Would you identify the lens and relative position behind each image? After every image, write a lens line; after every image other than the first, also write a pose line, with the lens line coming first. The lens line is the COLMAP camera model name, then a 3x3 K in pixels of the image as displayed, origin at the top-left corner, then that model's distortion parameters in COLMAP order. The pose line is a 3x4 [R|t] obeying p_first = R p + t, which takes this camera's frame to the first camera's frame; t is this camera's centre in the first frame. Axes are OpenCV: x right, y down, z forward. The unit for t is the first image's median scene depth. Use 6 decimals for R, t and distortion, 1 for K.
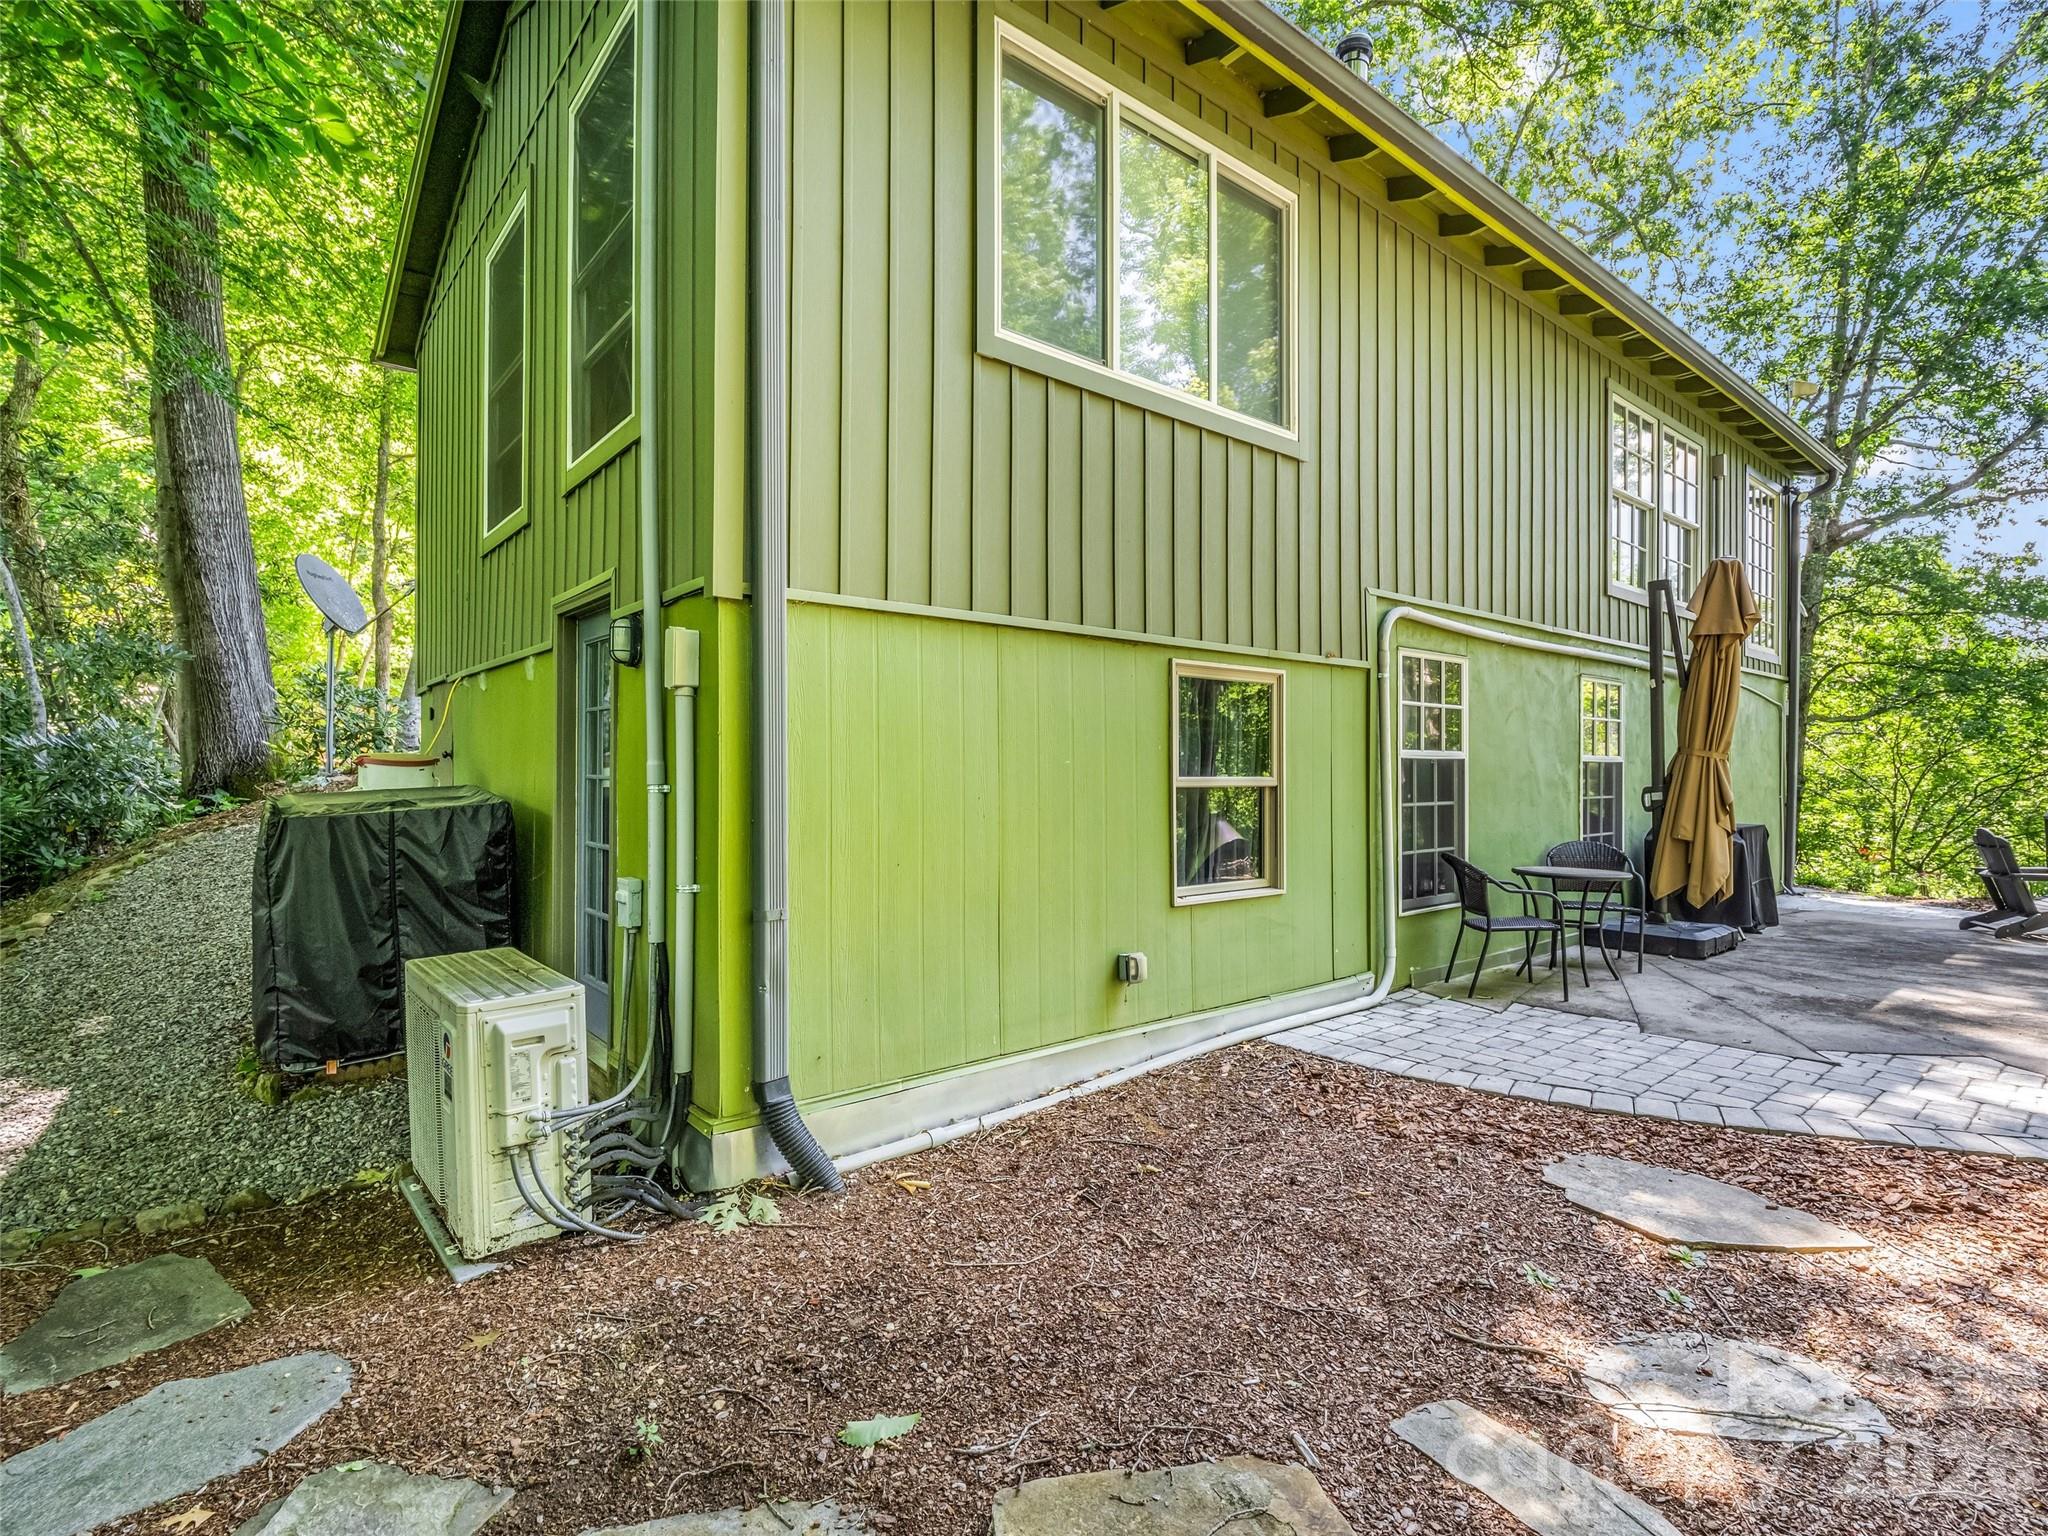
lens RADIAL K [[995.5, 0, 1019.3], [0, 995.5, 774.6], [0, 0, 1]] dist [-0.015386, -0.000829]
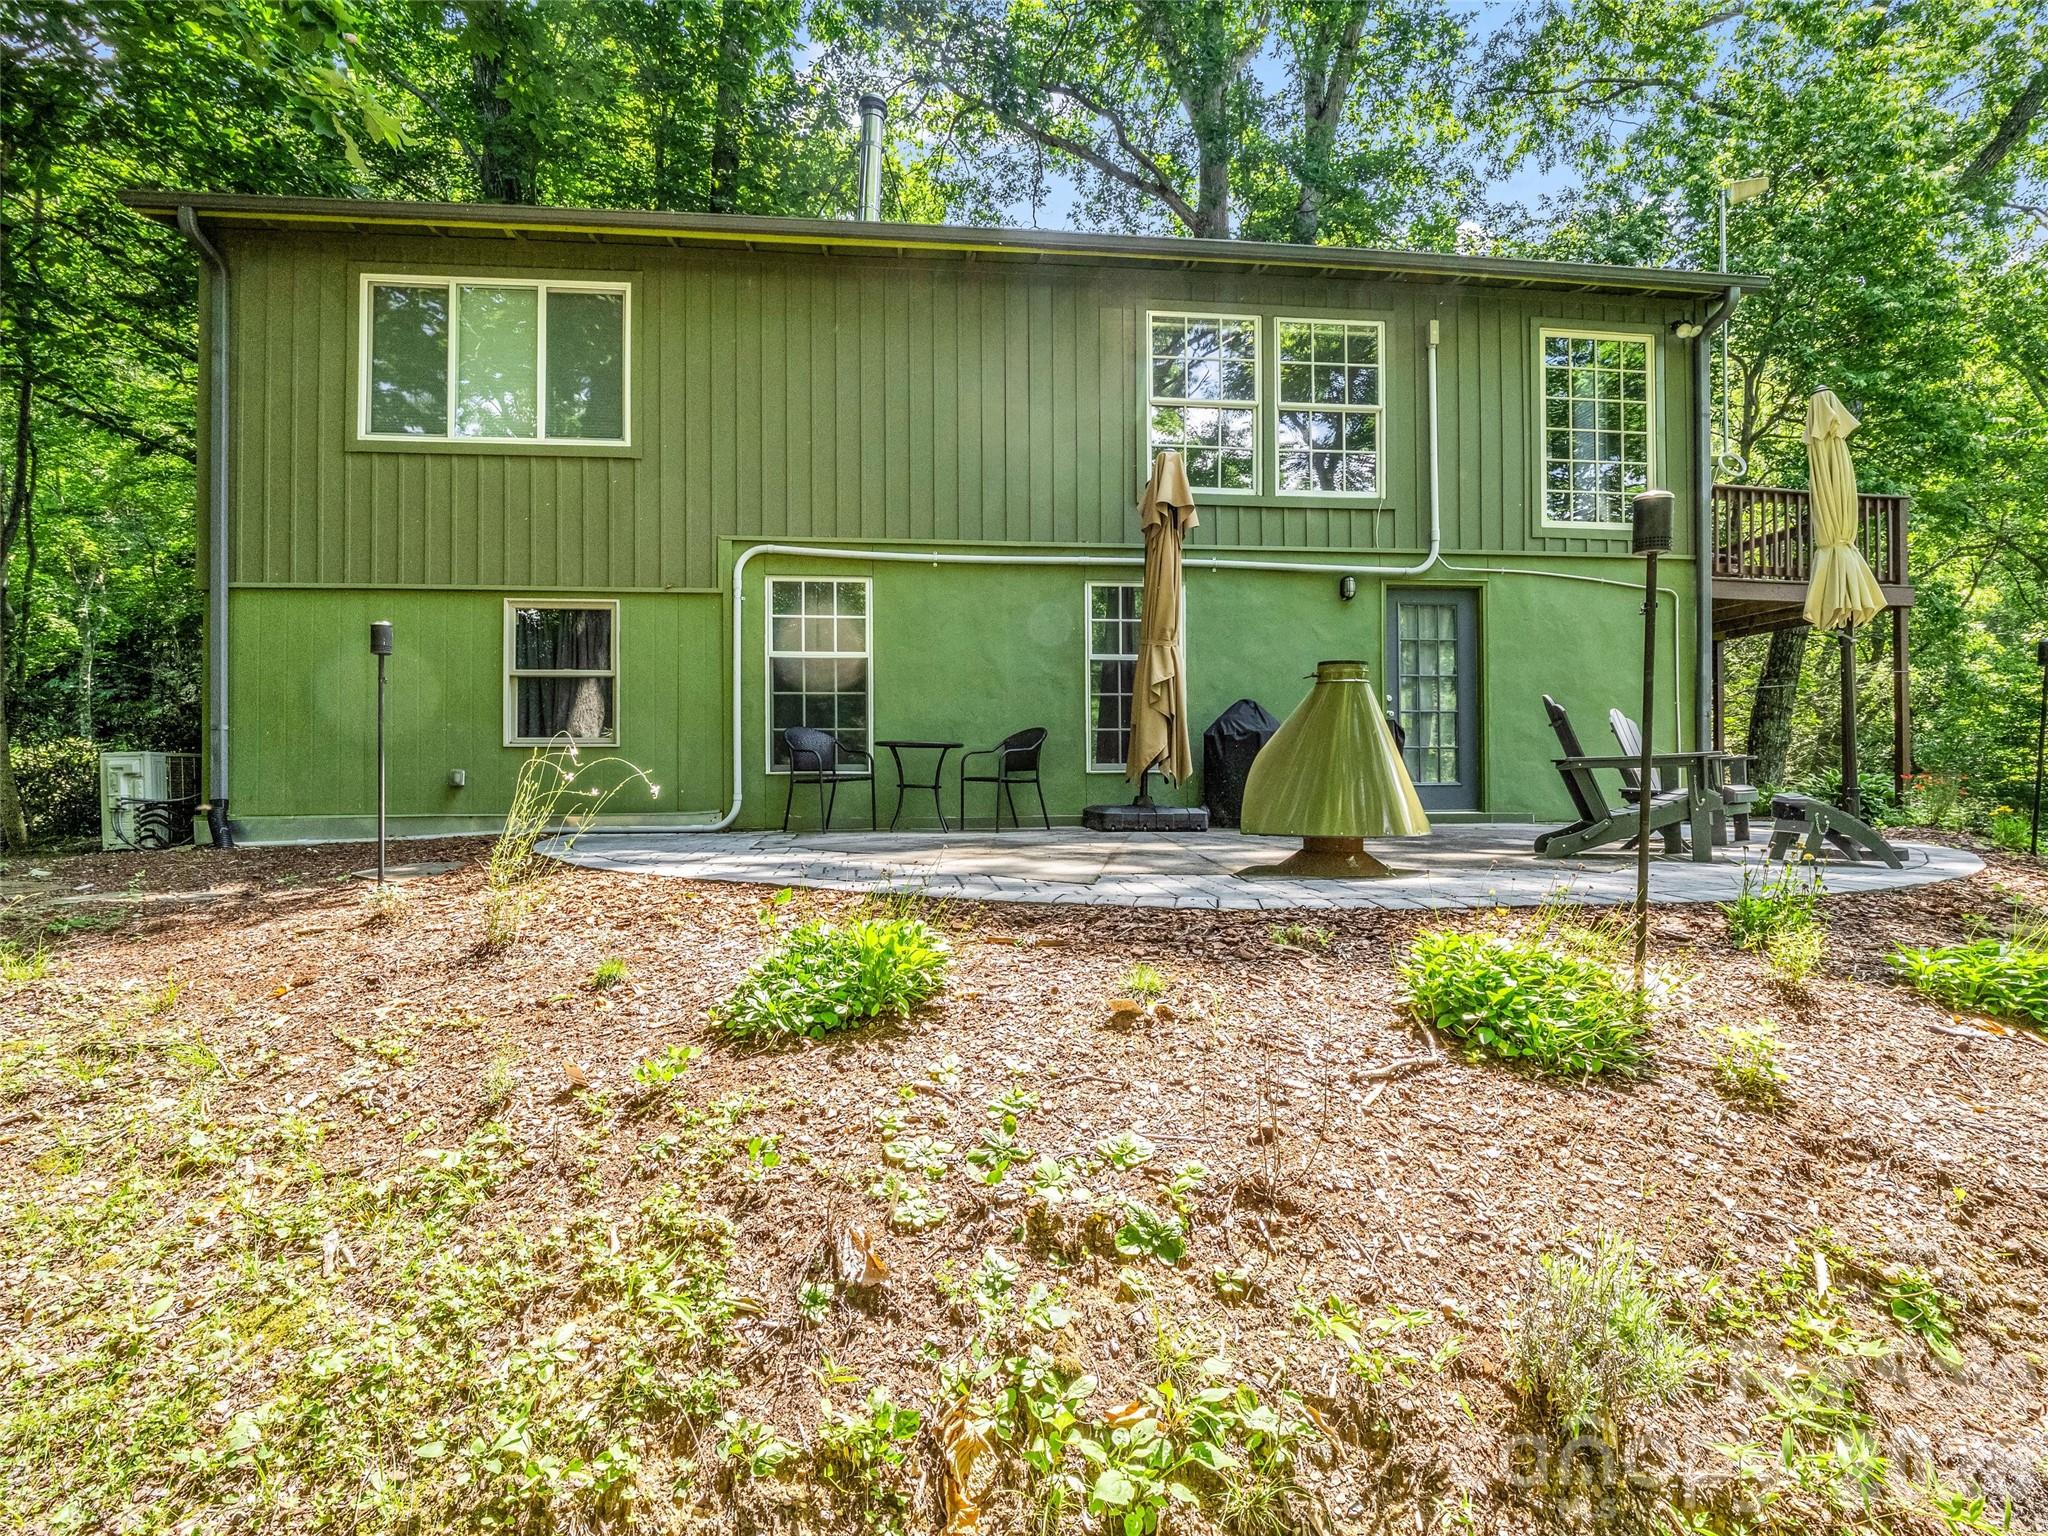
lens RADIAL K [[995.5, 0, 1019.3], [0, 995.5, 774.6], [0, 0, 1]] dist [-0.015386, -0.000829]
pose [[0.841929, -0.012695, -0.539439, 1.580771], [0.006616, 0.999891, -0.013205, 0.183999], [0.539548, 0.007549, 0.841921, 0.063368]]
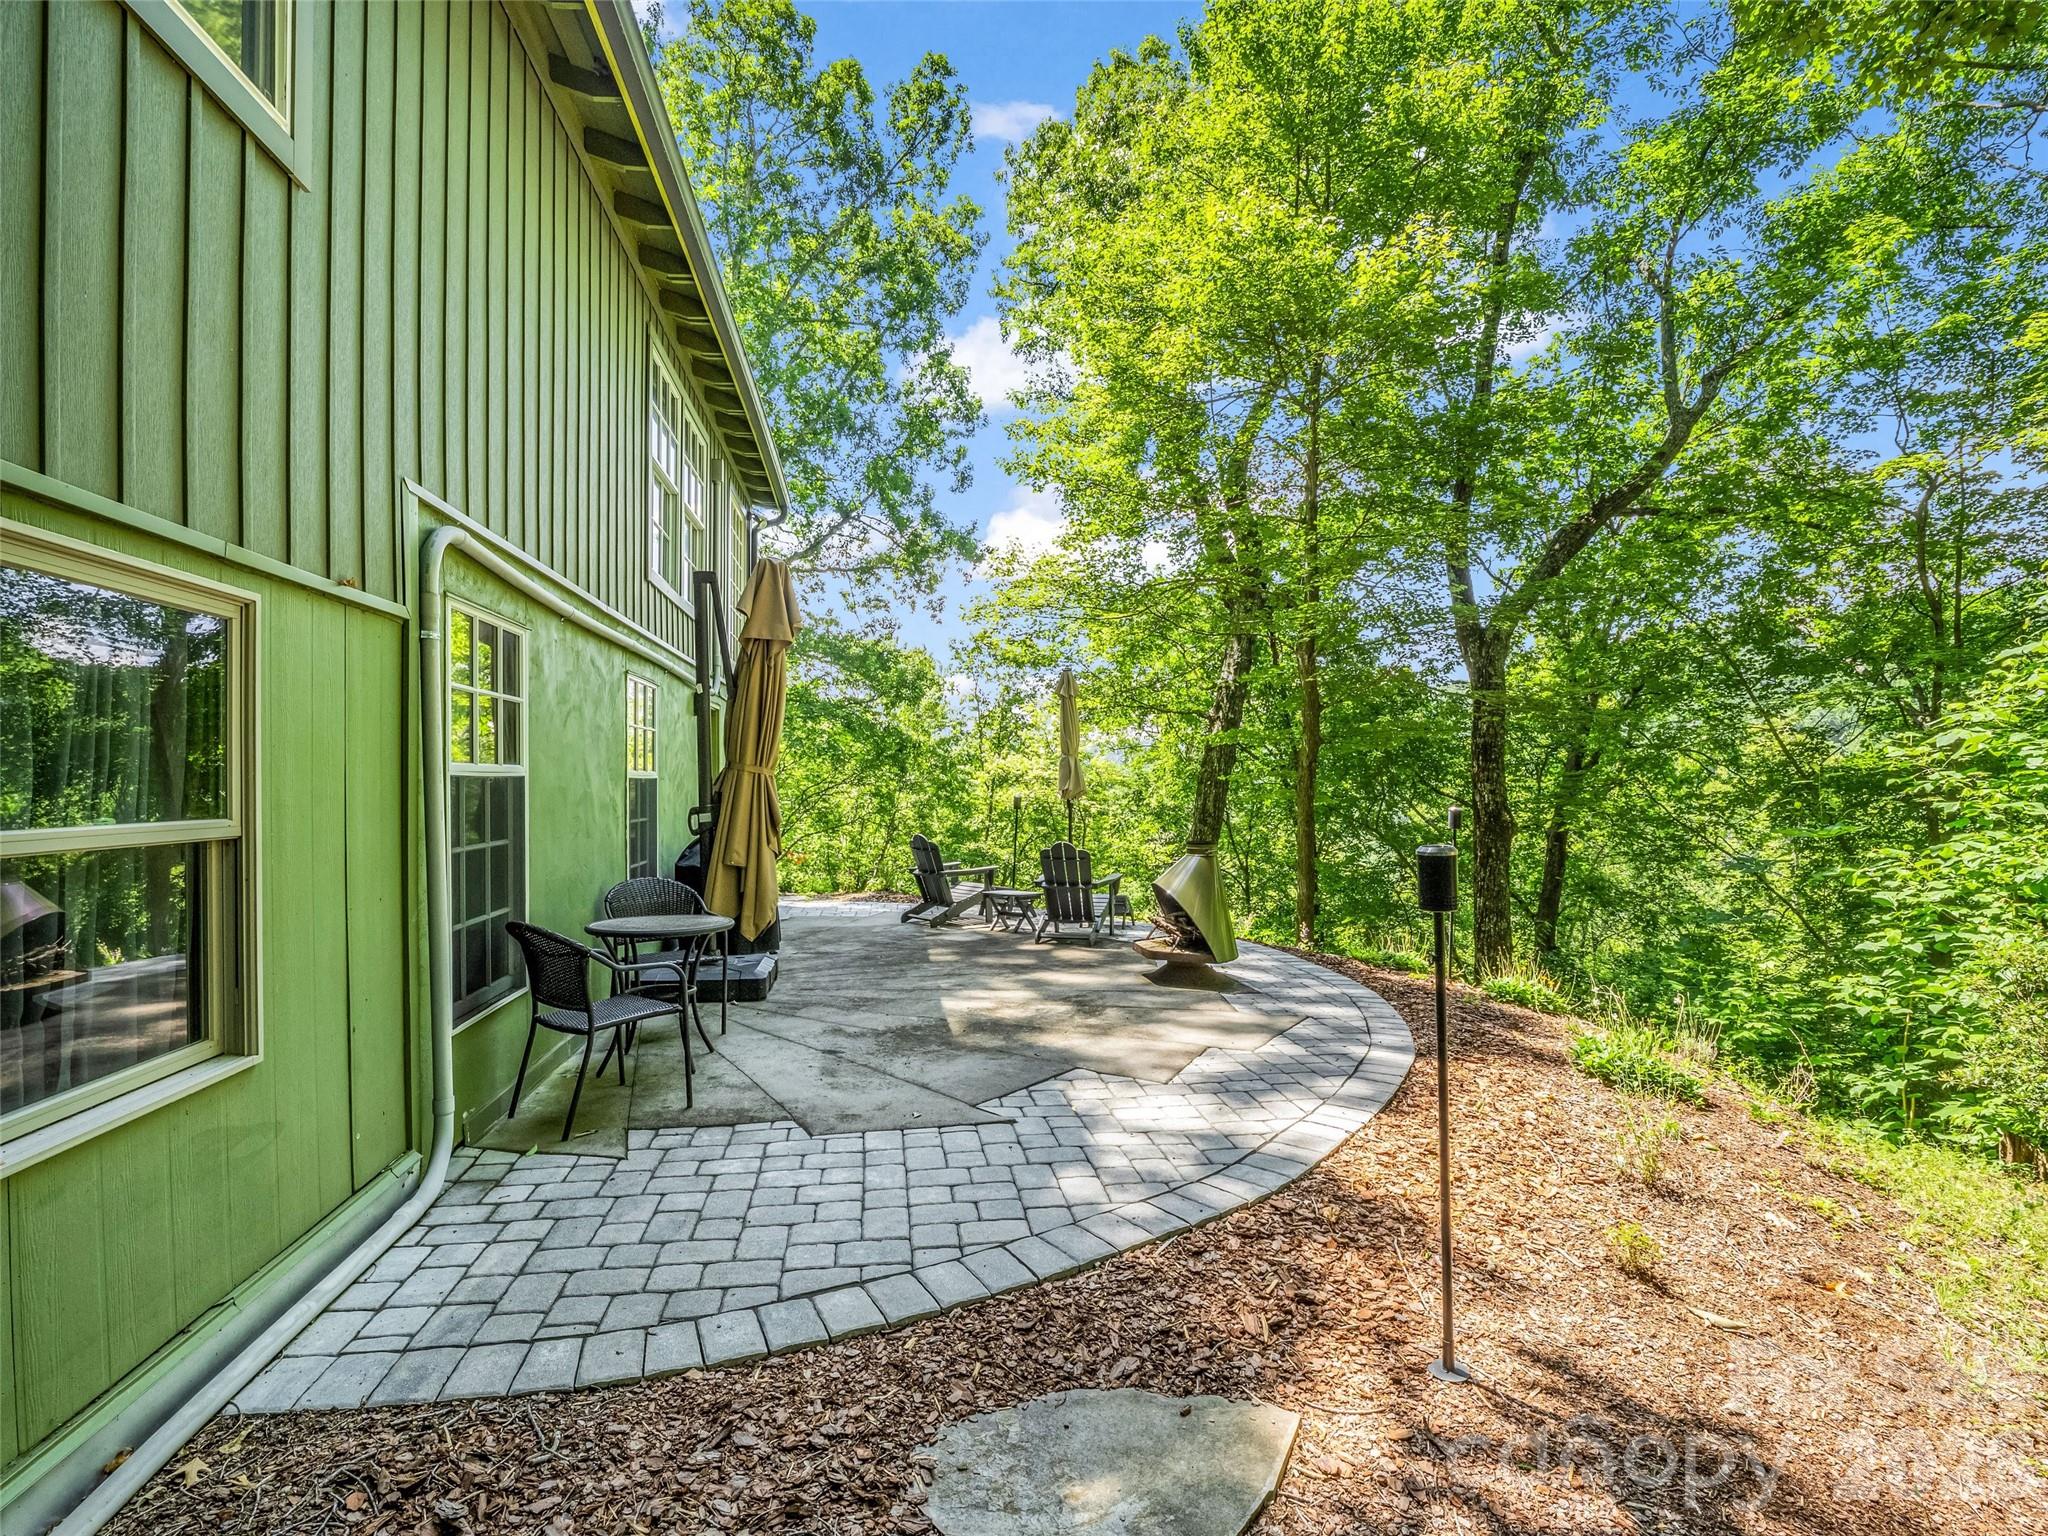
lens RADIAL K [[995.5, 0, 1019.3], [0, 995.5, 774.6], [0, 0, 1]] dist [-0.015386, -0.000829]
pose [[0.514570, 0.001870, 0.857446, 0.049830], [0.006279, 0.999963, -0.005949, -0.012983], [-0.857425, 0.008445, 0.514539, 0.441067]]
